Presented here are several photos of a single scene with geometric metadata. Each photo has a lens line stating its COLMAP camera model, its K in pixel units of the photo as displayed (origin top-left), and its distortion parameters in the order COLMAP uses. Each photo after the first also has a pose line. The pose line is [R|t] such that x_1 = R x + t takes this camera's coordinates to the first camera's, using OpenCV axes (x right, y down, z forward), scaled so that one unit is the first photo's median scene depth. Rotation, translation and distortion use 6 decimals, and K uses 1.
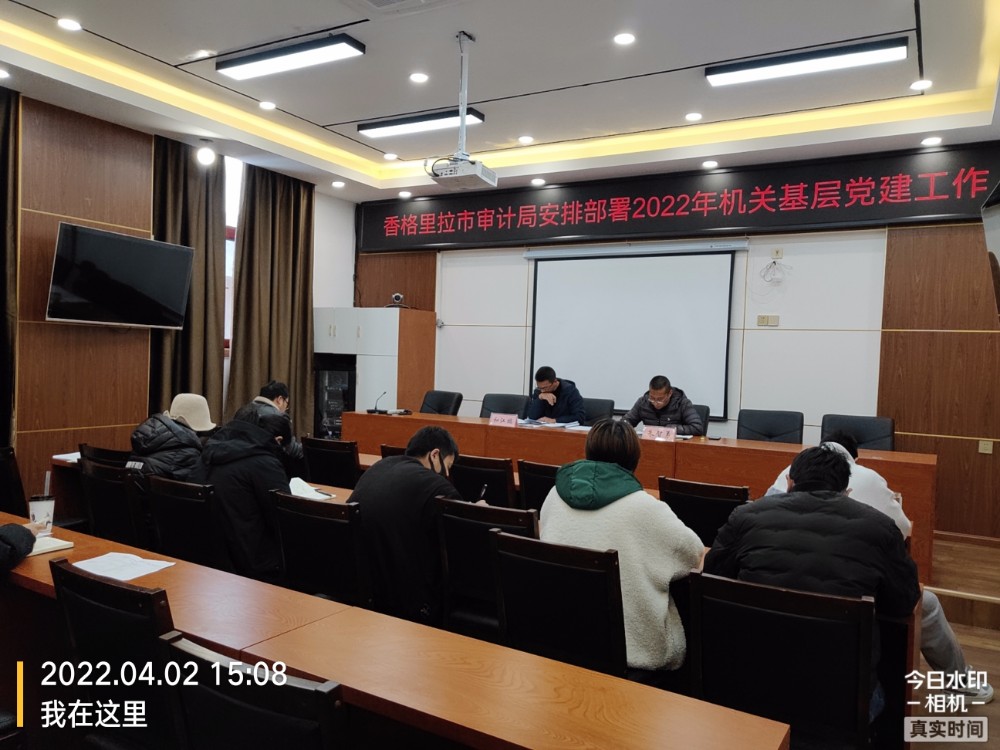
lens RADIAL K [[751.1, 0, 495.2], [0, 751.1, 375.1], [0, 0, 1]] dist [0.045552, -0.015304]
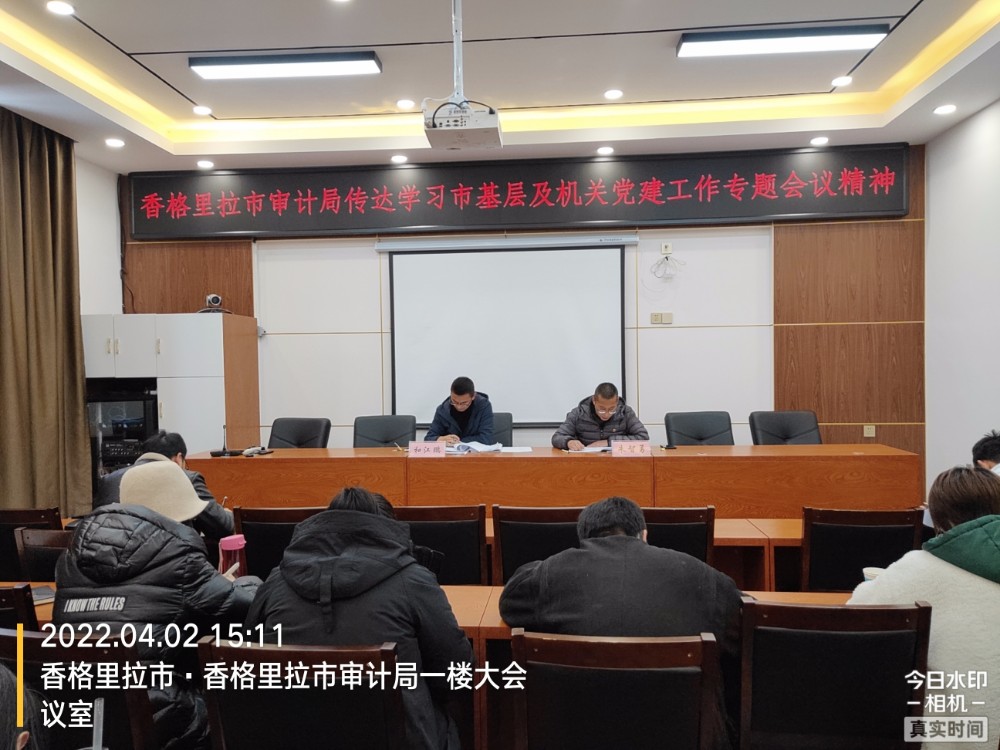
lens RADIAL K [[751.1, 0, 504.6], [0, 751.1, 382.0], [0, 0, 1]] dist [0.045552, -0.015304]
pose [[0.901355, -0.059854, 0.428926, -0.239398], [0.057661, 0.998172, 0.018119, -0.020286], [-0.429226, 0.008401, 0.903158, 0.222775]]
